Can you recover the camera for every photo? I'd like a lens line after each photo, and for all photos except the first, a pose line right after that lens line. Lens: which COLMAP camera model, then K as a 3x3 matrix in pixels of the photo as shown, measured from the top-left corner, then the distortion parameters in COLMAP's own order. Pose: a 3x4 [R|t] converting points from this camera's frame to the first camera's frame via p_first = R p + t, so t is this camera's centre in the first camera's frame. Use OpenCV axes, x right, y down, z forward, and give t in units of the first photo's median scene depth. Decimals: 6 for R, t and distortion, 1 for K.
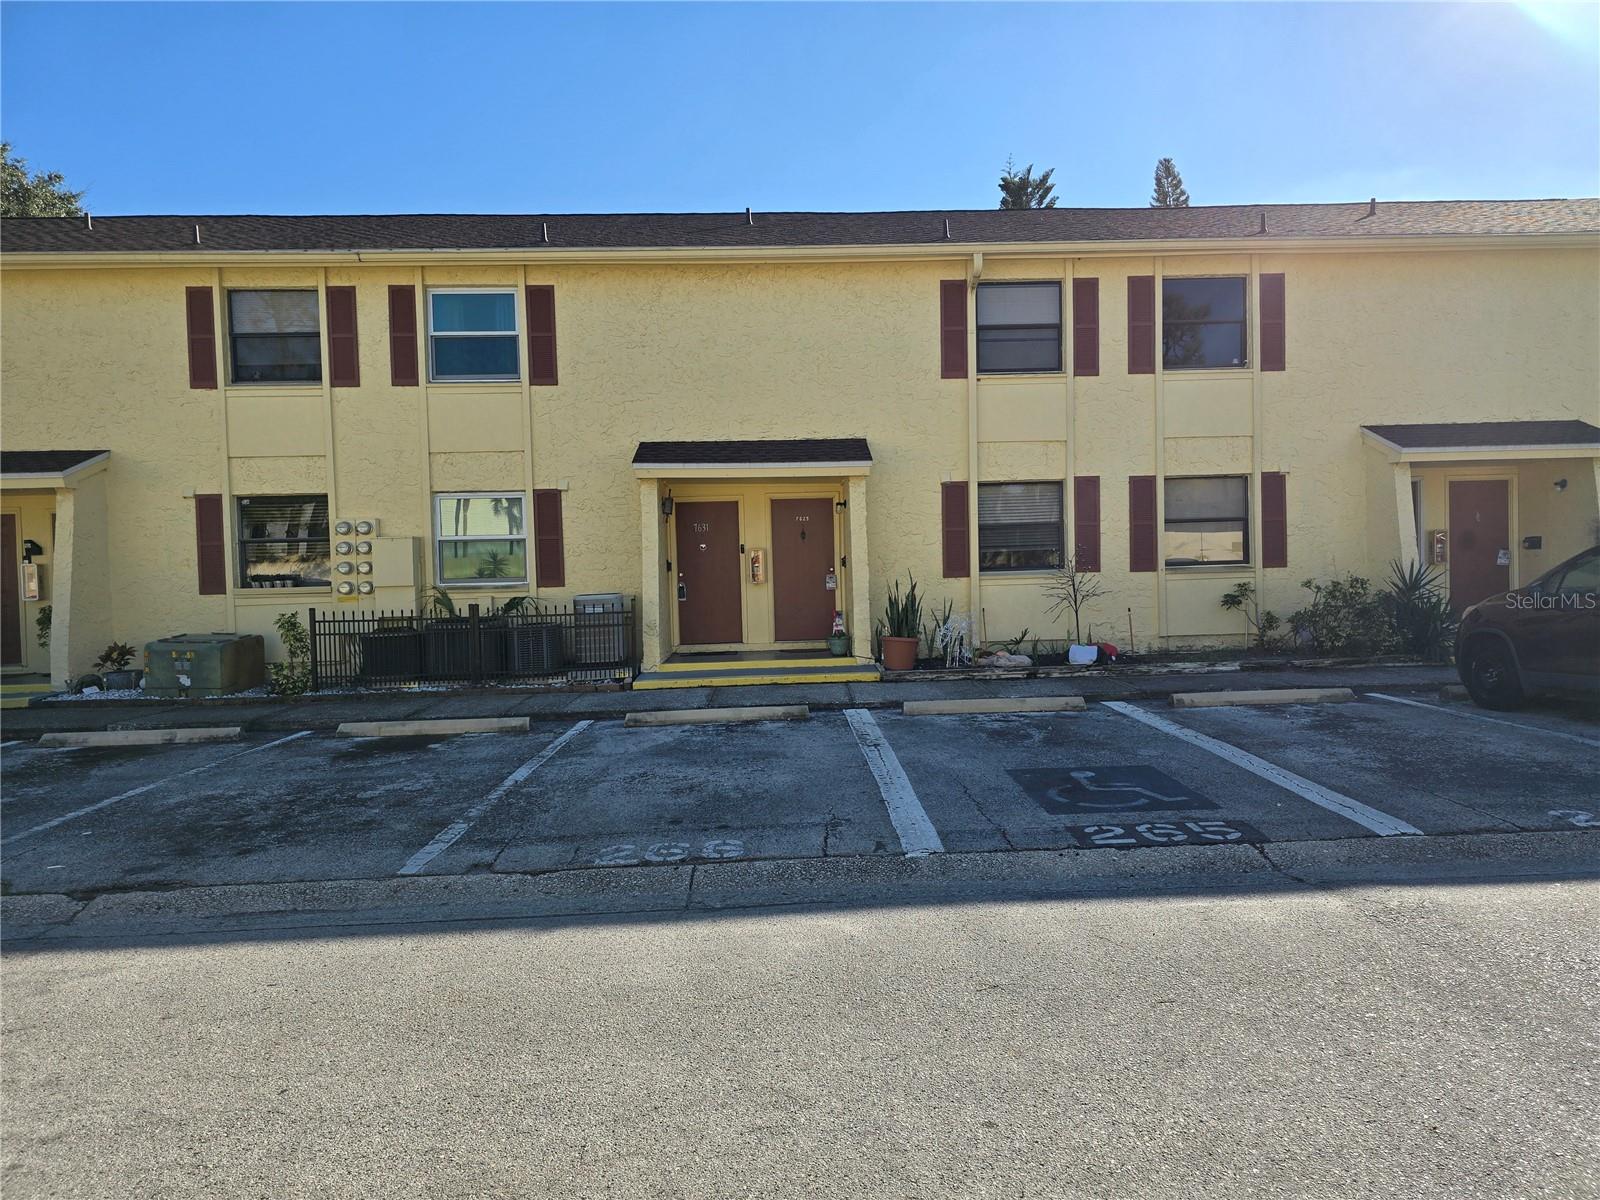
lens RADIAL K [[1051.8, 0, 794.4], [0, 1051.8, 610.6], [0, 0, 1]] dist [0.042937, -0.034111]
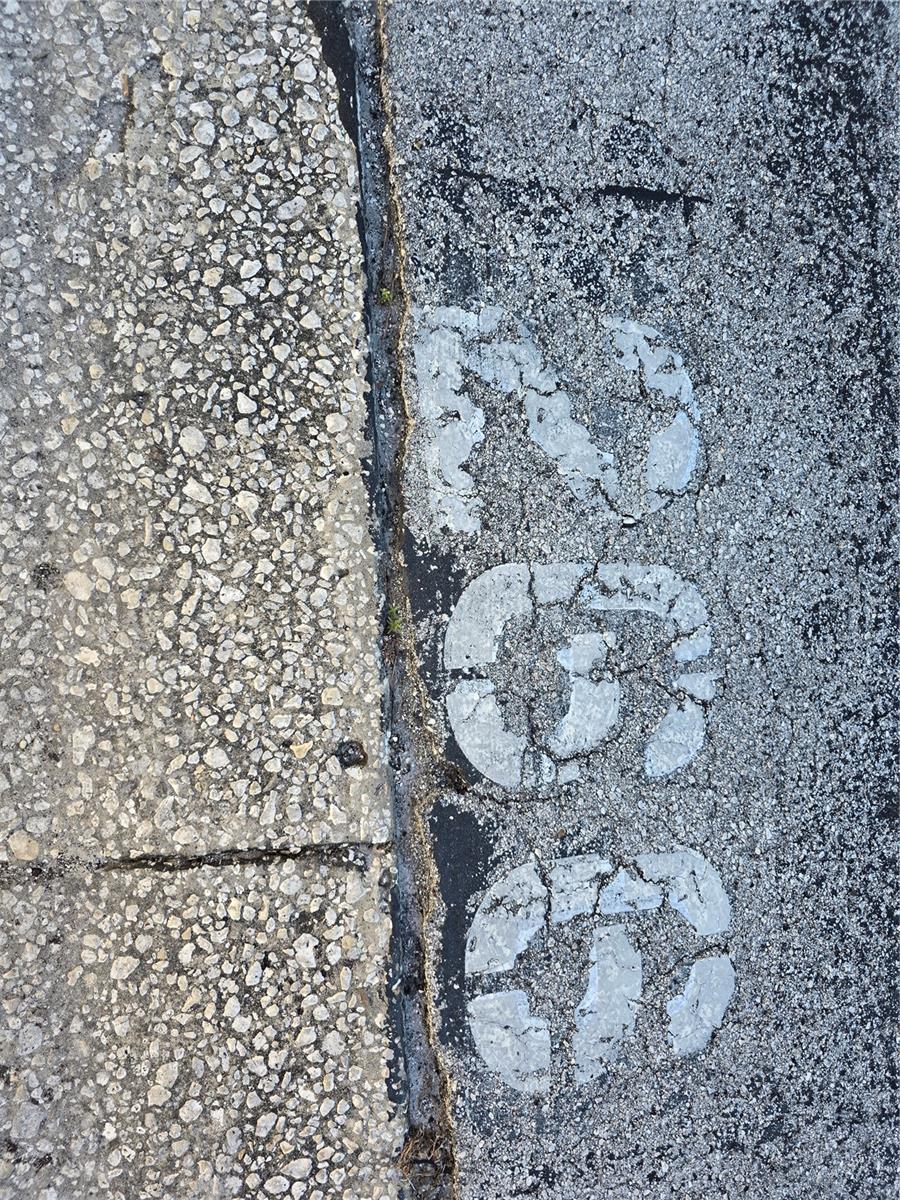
lens RADIAL K [[788.8, 0, 455.7], [0, 788.8, 596.9], [0, 0, 1]] dist [0.042937, -0.034111]
pose [[0.007099, 0.999969, 0.003301, -0.059587], [-0.347198, -0.000631, 0.937791, 0.045352], [0.937765, -0.007803, 0.347183, 0.412041]]
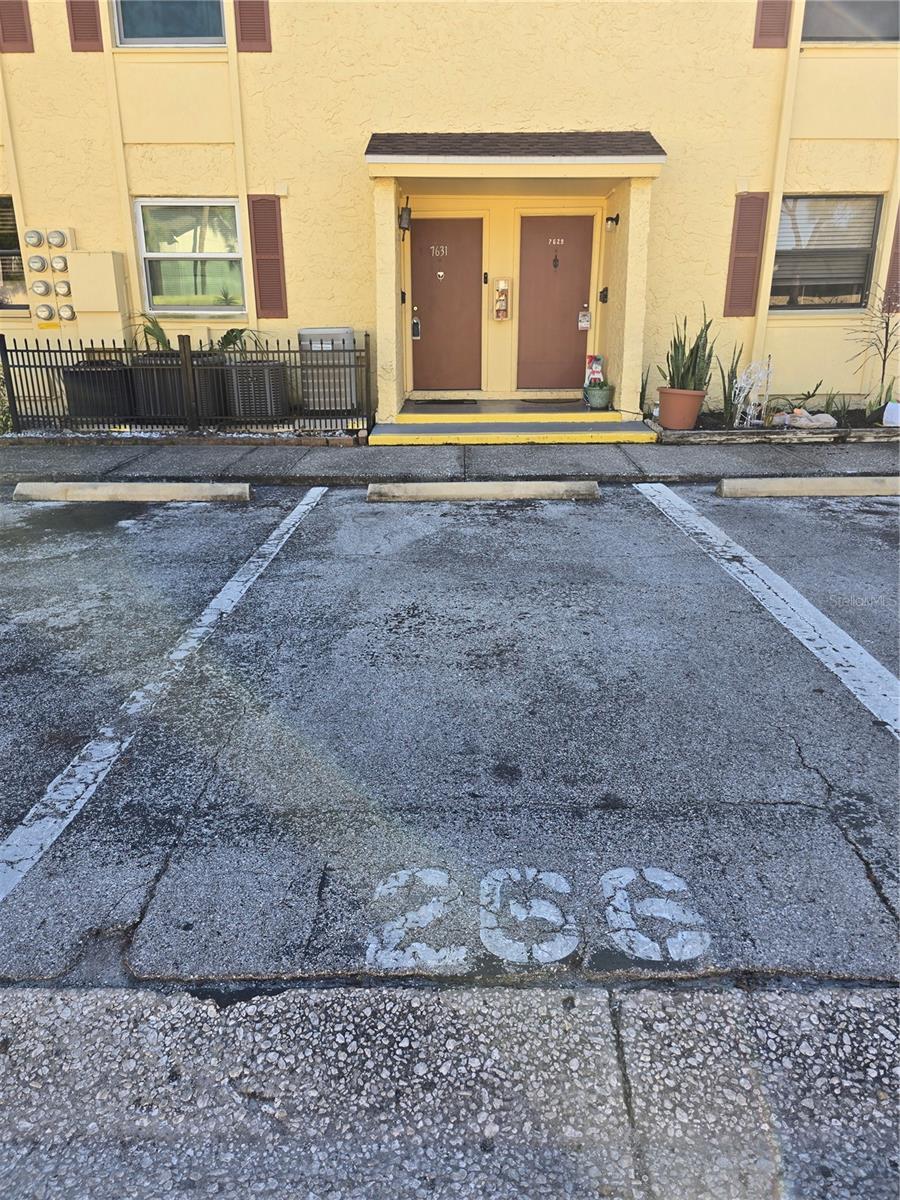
lens RADIAL K [[788.8, 0, 433.7], [0, 788.8, 613.1], [0, 0, 1]] dist [0.042937, -0.034111]
pose [[0.998637, 0.038040, -0.035727, -0.067450], [-0.025116, 0.950427, 0.309931, 0.003221], [0.045746, -0.308611, 0.950088, 0.319929]]
